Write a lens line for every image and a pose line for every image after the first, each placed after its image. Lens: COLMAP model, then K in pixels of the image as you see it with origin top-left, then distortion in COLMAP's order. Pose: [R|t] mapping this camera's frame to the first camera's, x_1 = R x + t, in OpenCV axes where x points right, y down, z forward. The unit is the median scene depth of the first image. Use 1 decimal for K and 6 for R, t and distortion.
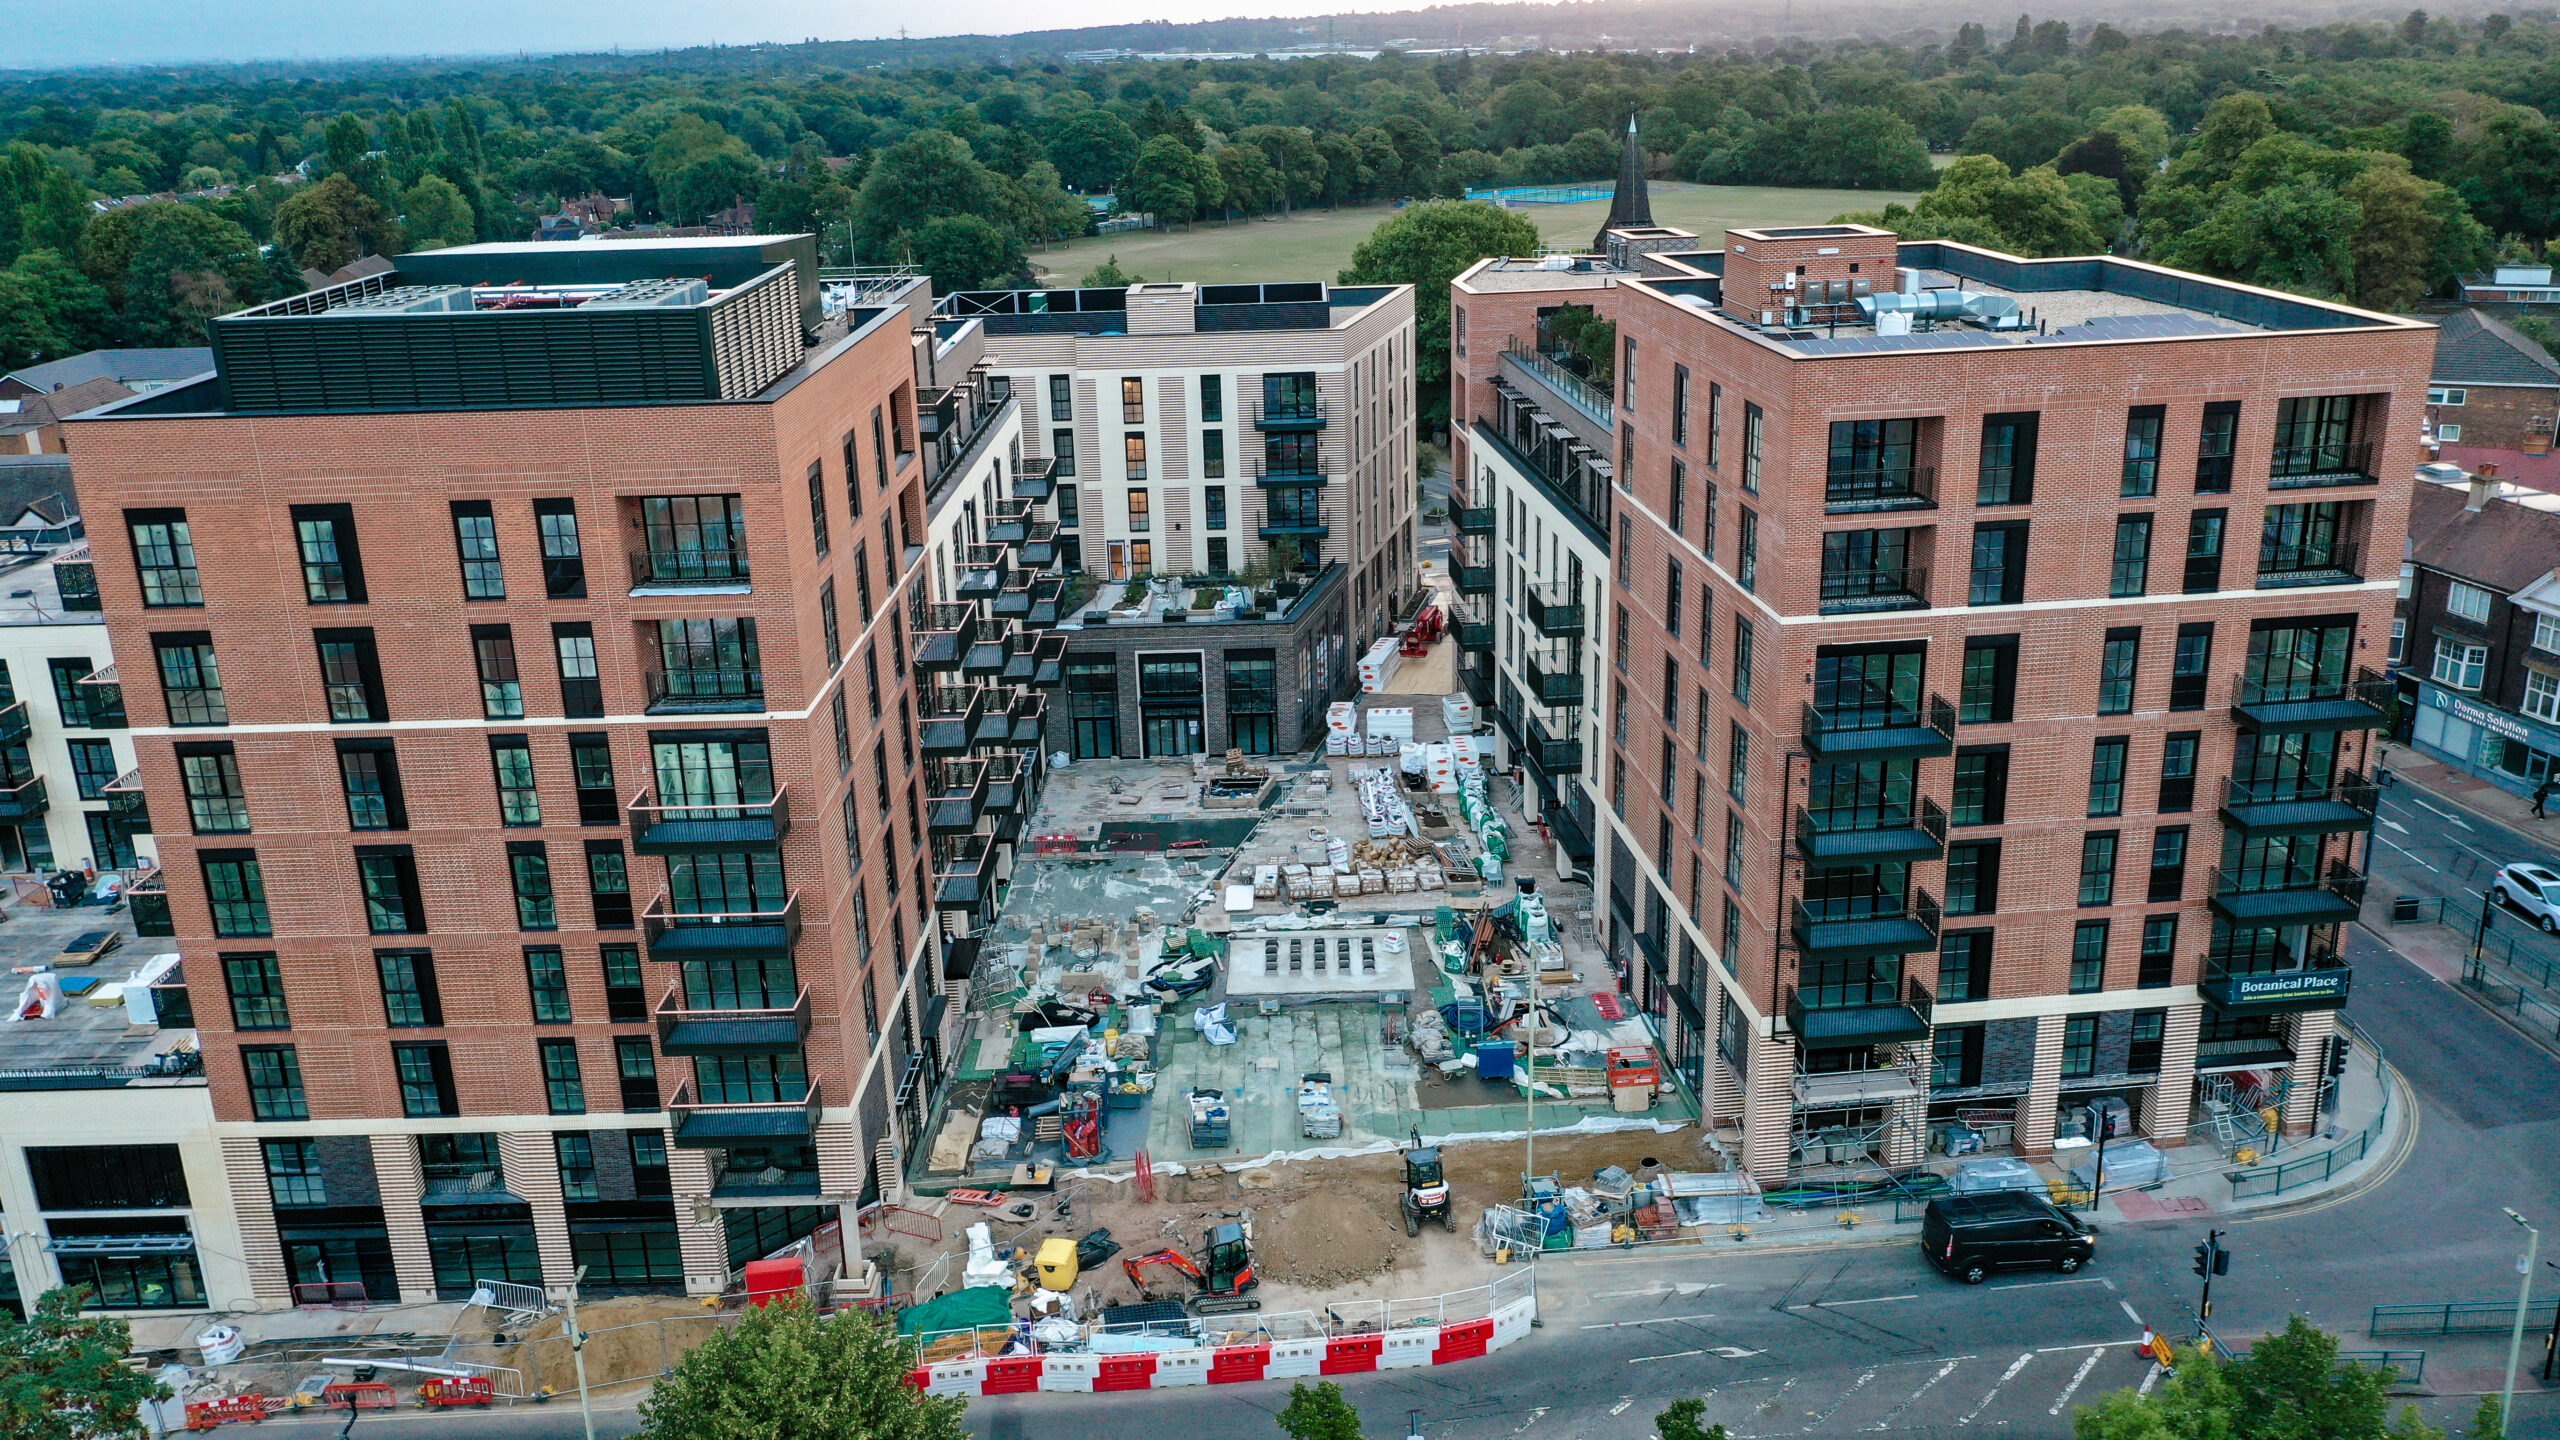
lens RADIAL K [[2020.5, 0, 1275.1], [0, 2020.5, 711.3], [0, 0, 1]] dist [0.008645, 0.005036]
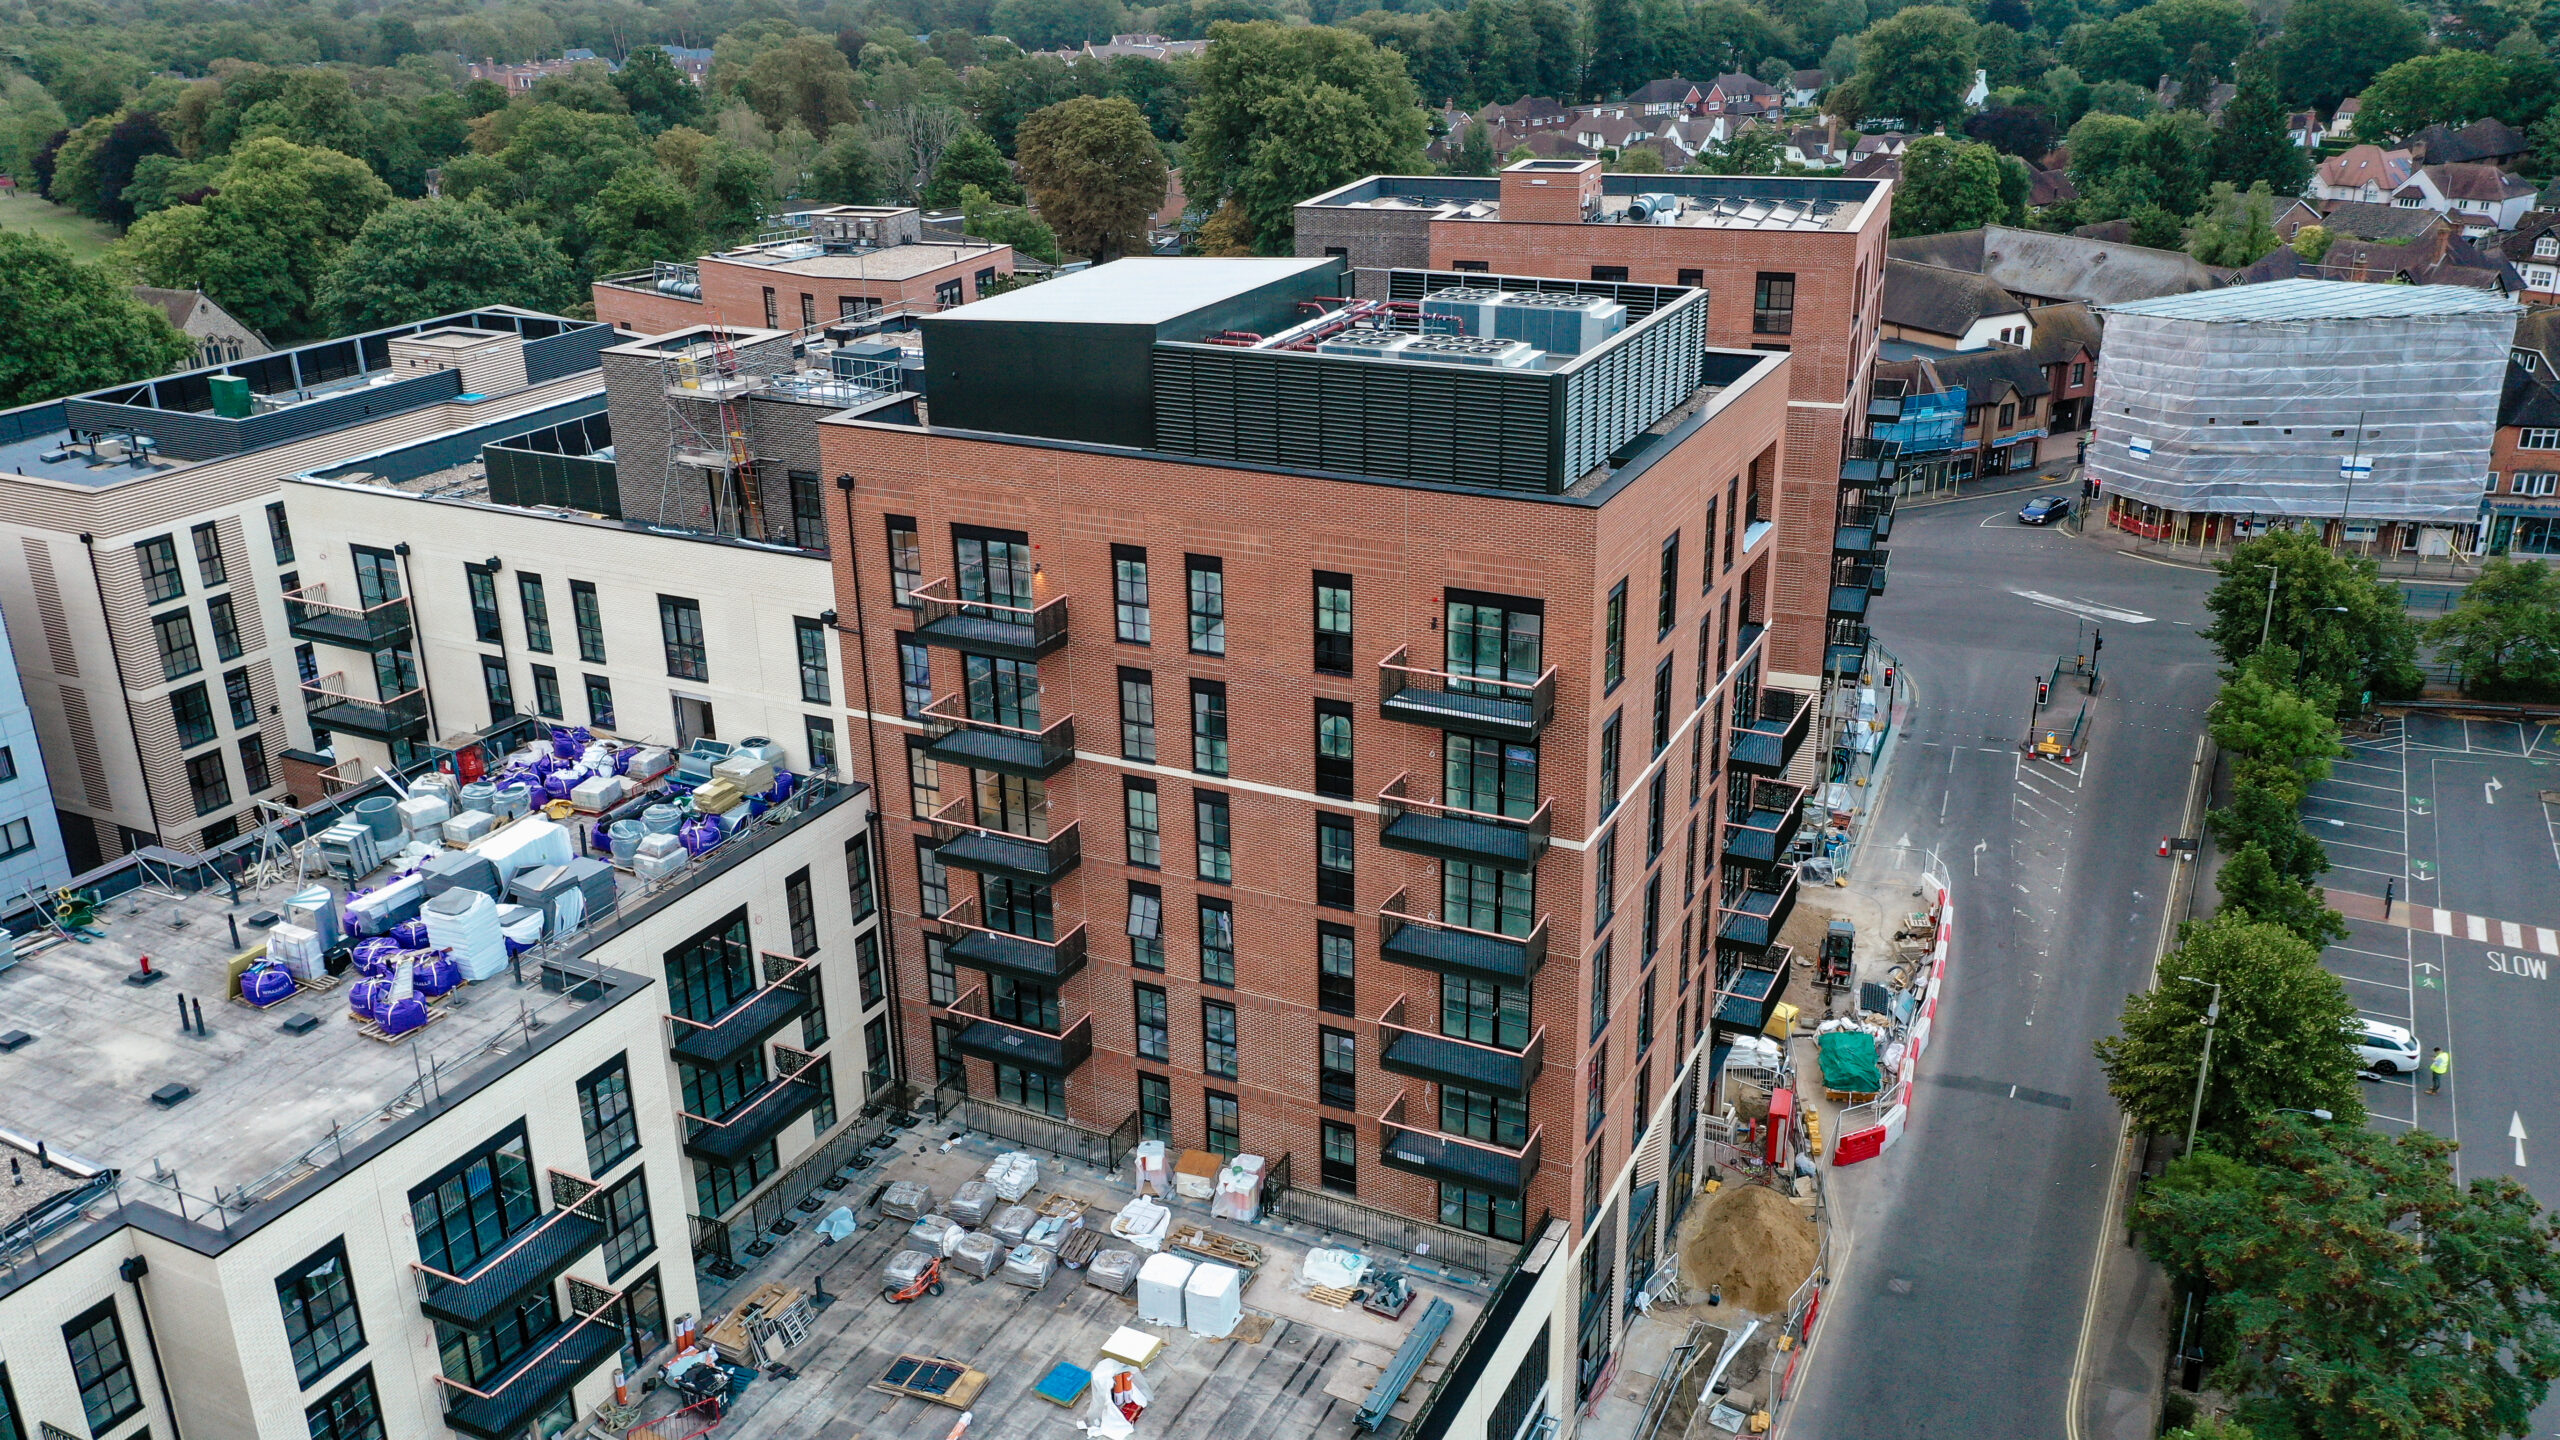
lens RADIAL K [[2020.5, 0, 1275.1], [0, 2020.5, 711.3], [0, 0, 1]] dist [0.008645, 0.005036]
pose [[0.436725, -0.305955, 0.845969, -0.704938], [0.292262, 0.937632, 0.188228, -0.131135], [-0.850796, 0.165041, 0.498906, 0.344292]]
